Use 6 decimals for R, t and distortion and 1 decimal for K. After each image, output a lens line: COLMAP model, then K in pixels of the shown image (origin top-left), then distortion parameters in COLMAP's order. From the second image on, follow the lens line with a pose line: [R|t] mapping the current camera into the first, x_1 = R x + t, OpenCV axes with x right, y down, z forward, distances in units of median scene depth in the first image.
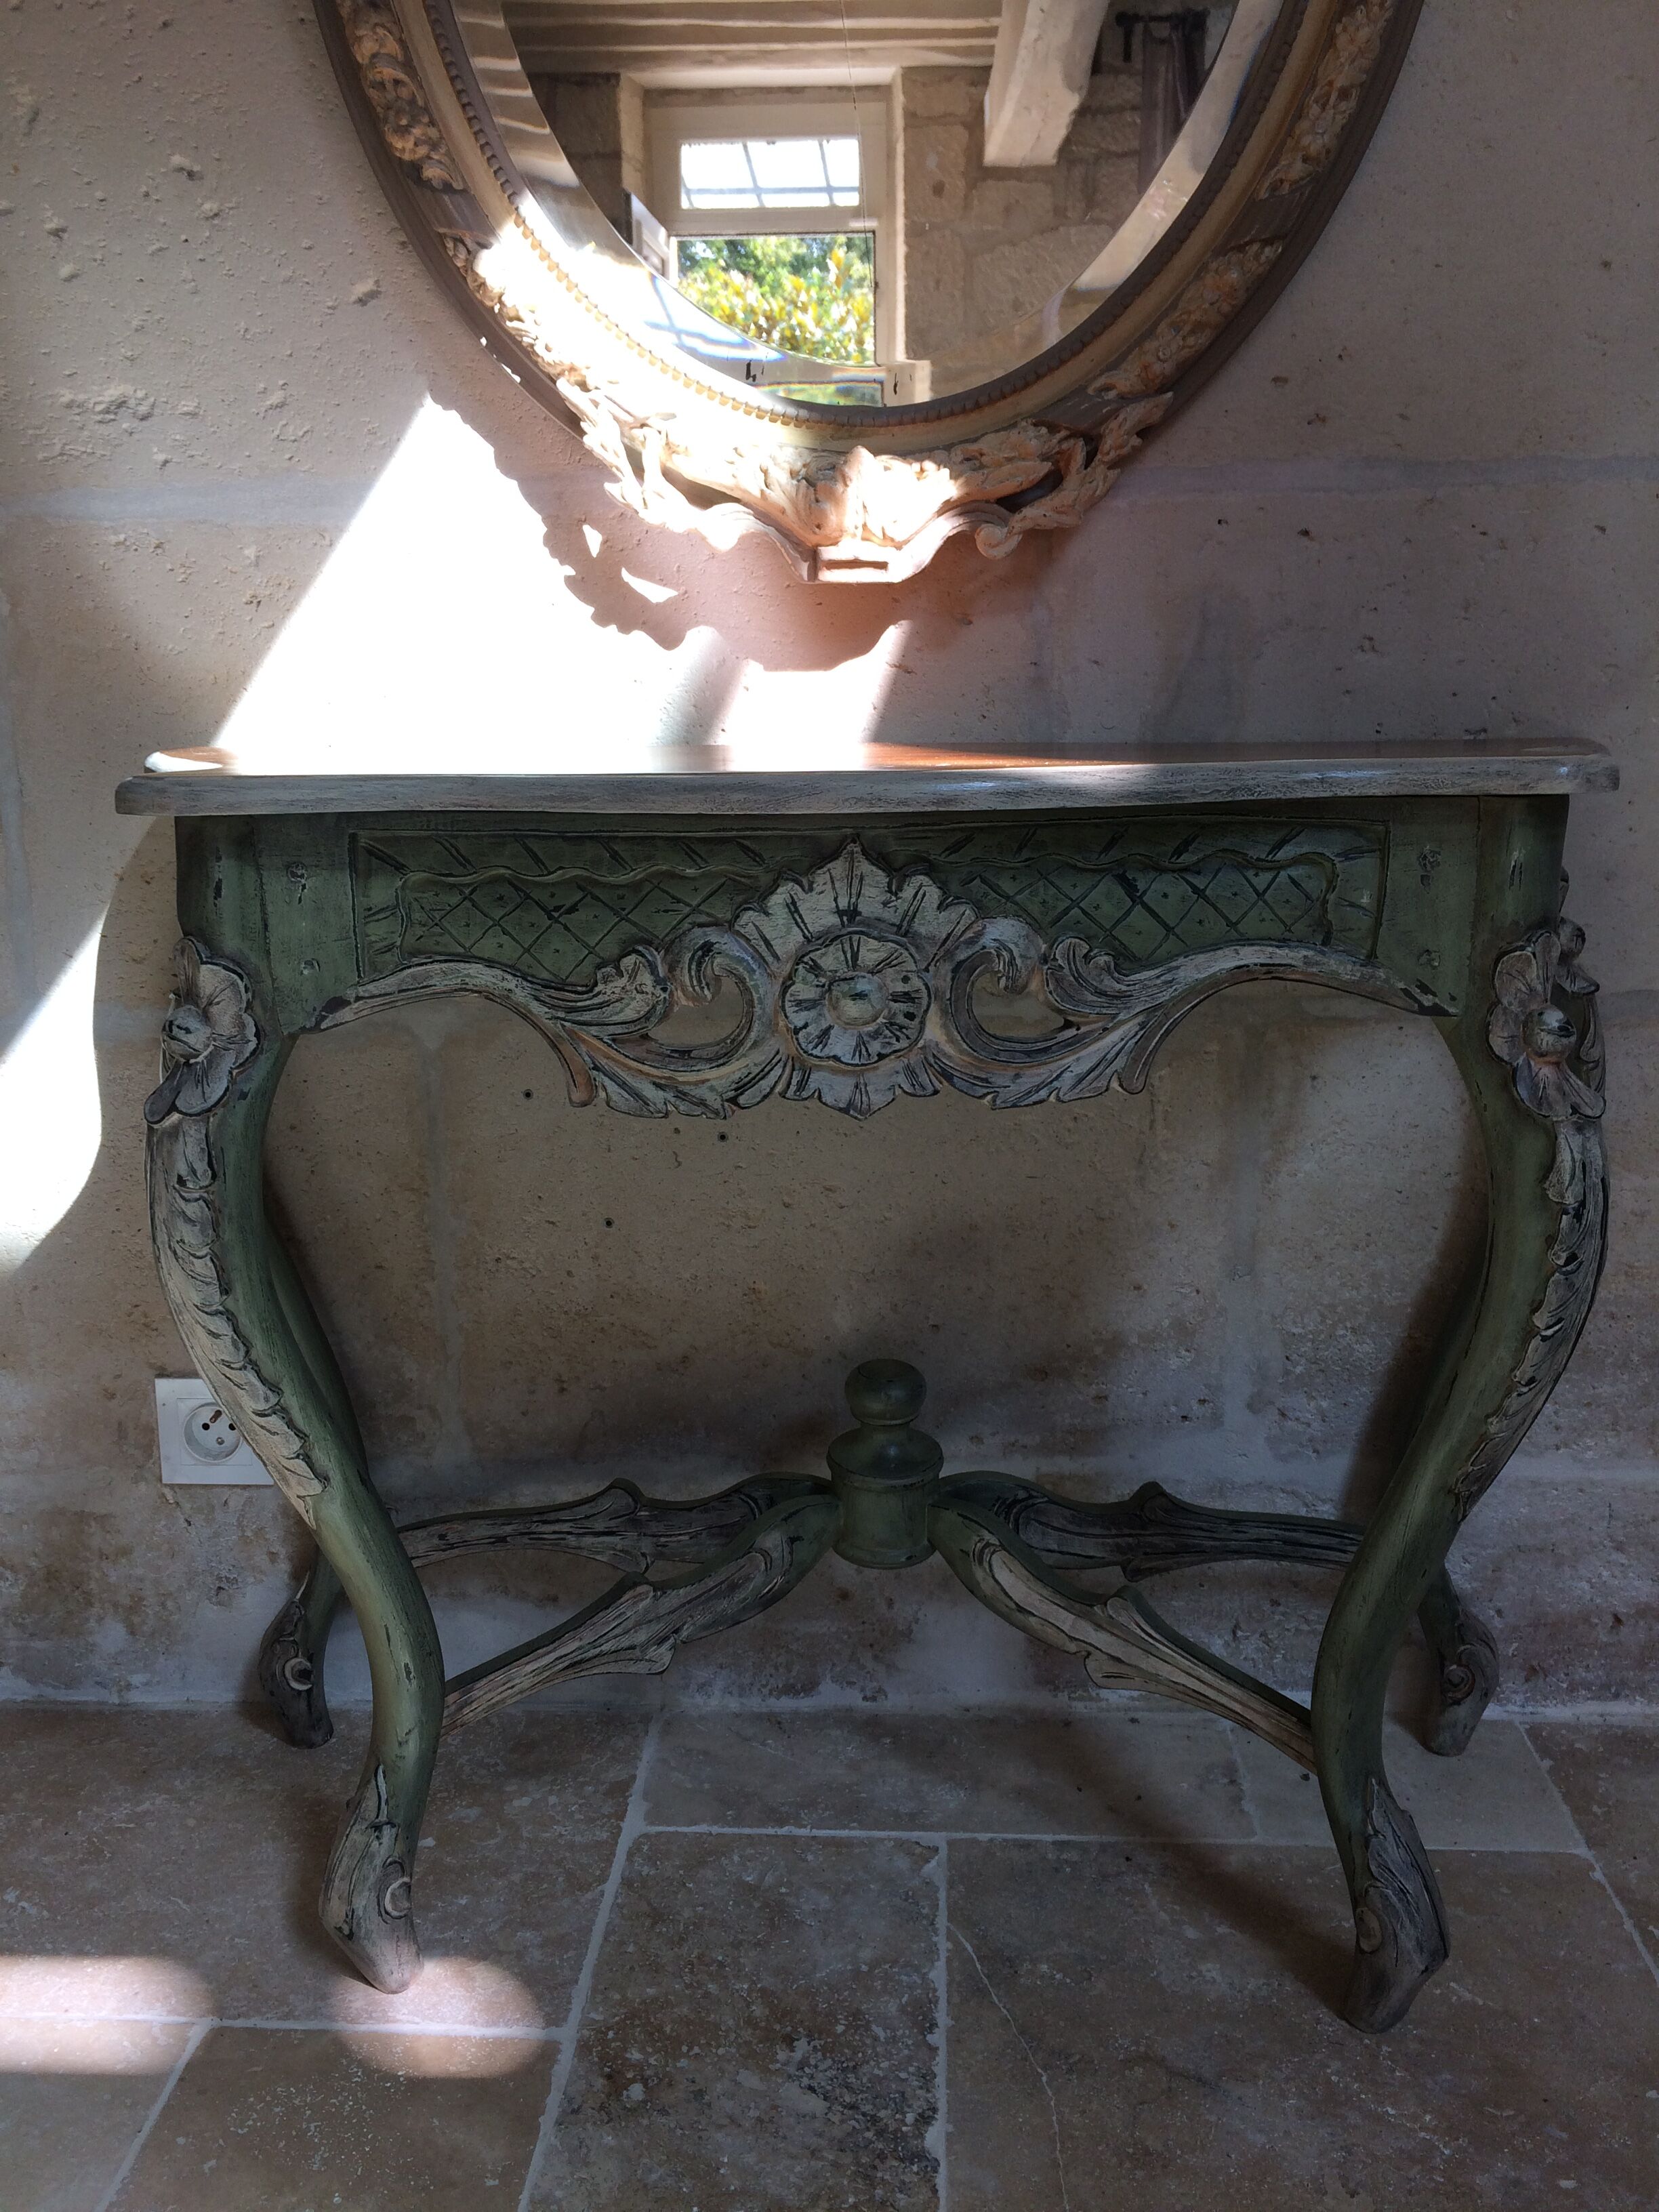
lens RADIAL K [[1921.0, 0, 818.8], [0, 1921.0, 1113.3], [0, 0, 1]] dist [0.083489, -0.125662]
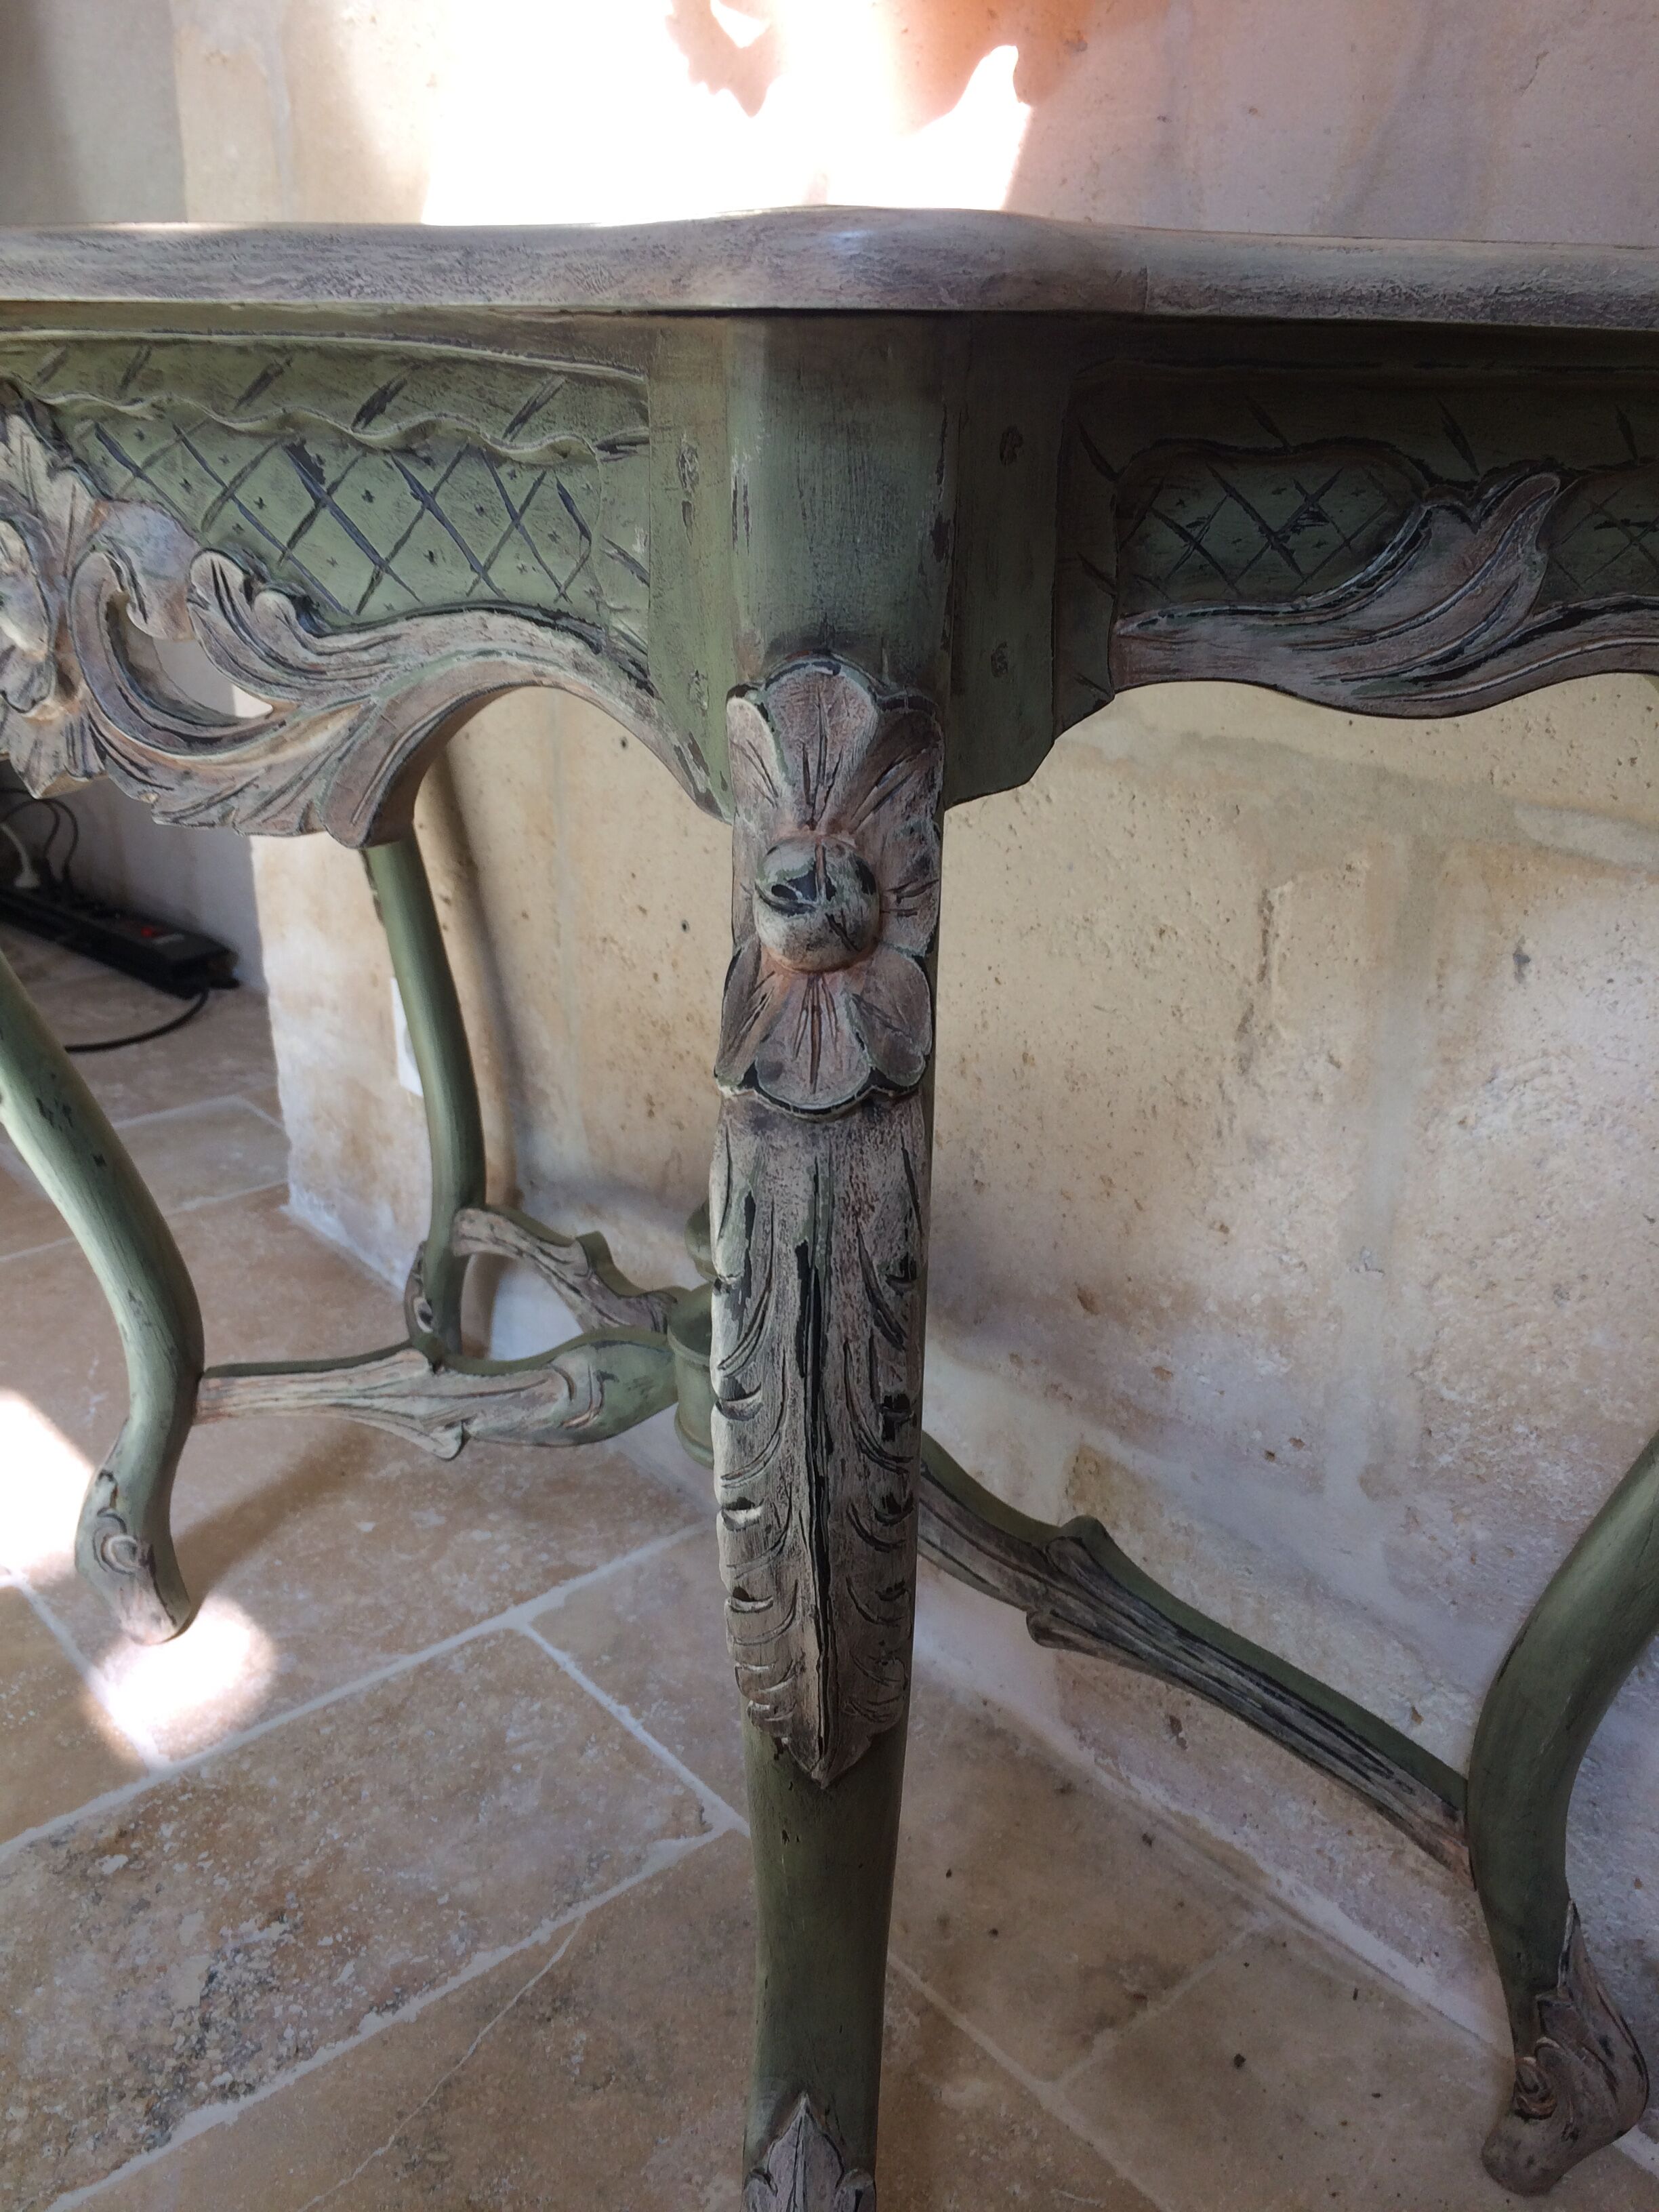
lens RADIAL K [[1921.0, 0, 816.8], [0, 1921.0, 1111.1], [0, 0, 1]] dist [0.083489, -0.125662]
pose [[0.690574, 0.293996, -0.660813, 0.566944], [-0.176750, 0.954554, 0.239972, -0.083892], [0.701333, -0.048919, 0.711154, 0.570766]]
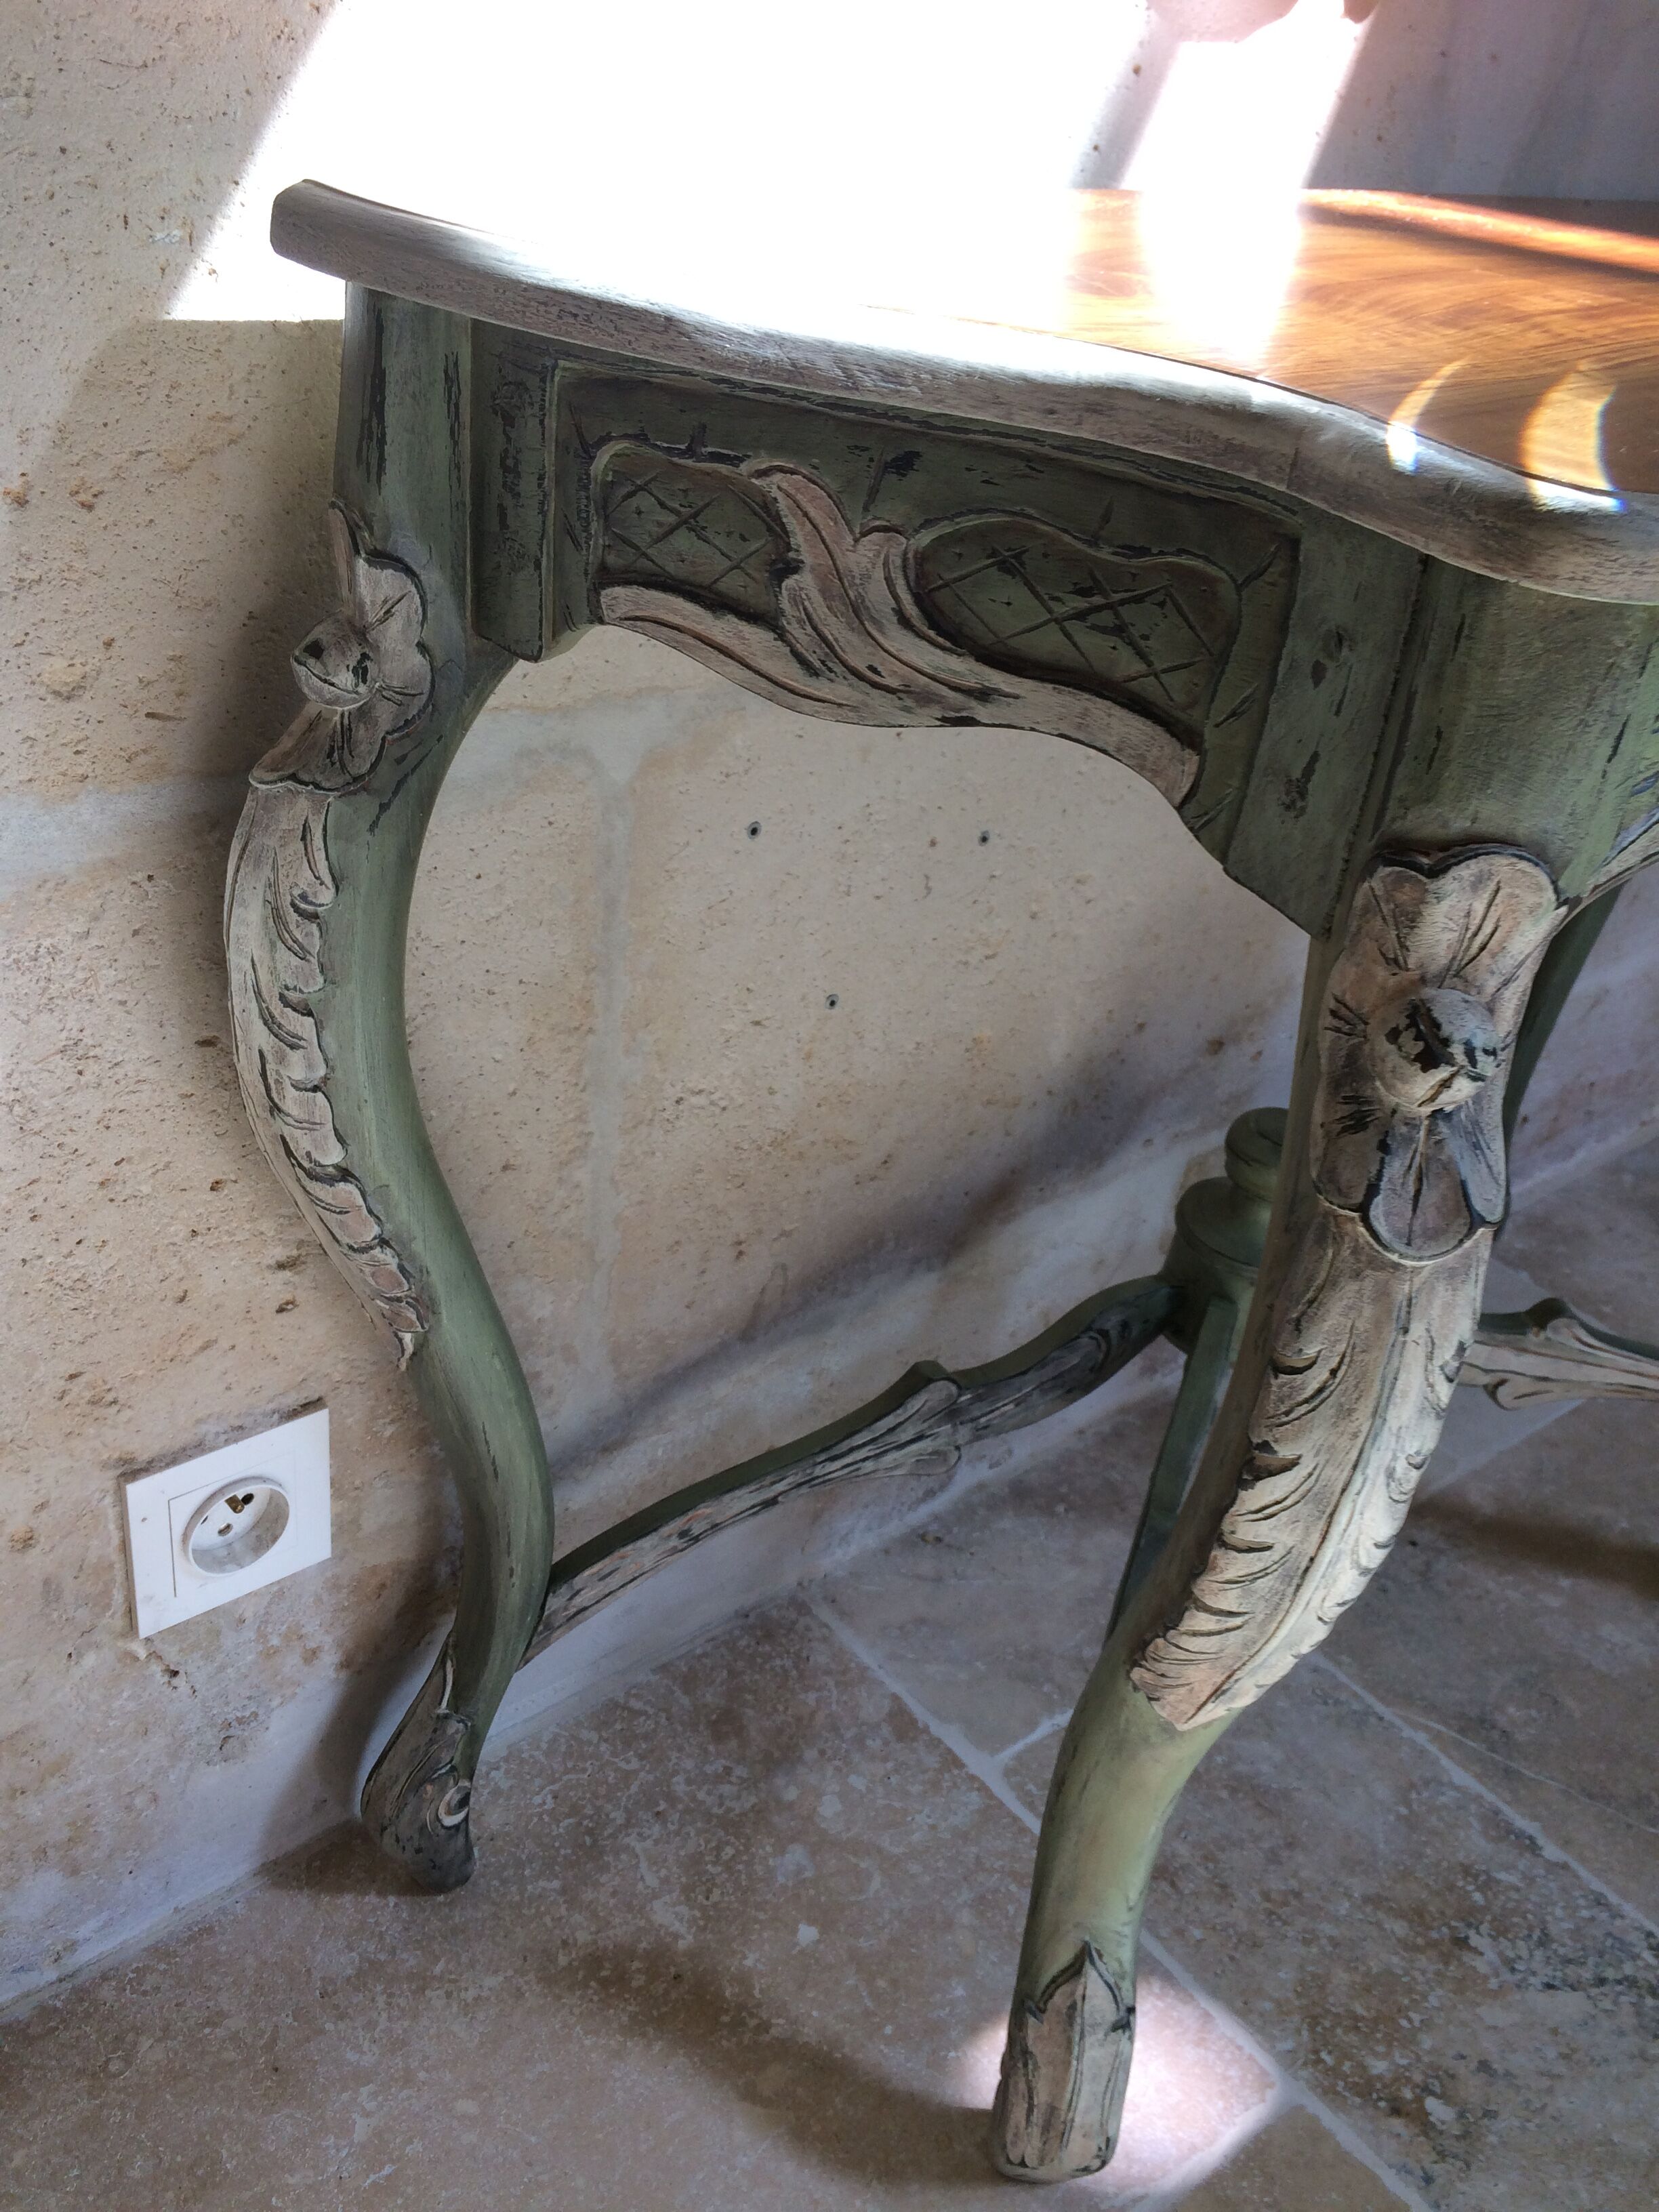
lens RADIAL K [[1921.0, 0, 827.3], [0, 1921.0, 1113.9], [0, 0, 1]] dist [0.083489, -0.125662]
pose [[0.737013, -0.278866, 0.615667, -0.612464], [0.039565, 0.927152, 0.372590, -0.173562], [-0.674720, -0.250245, 0.694356, 0.666451]]
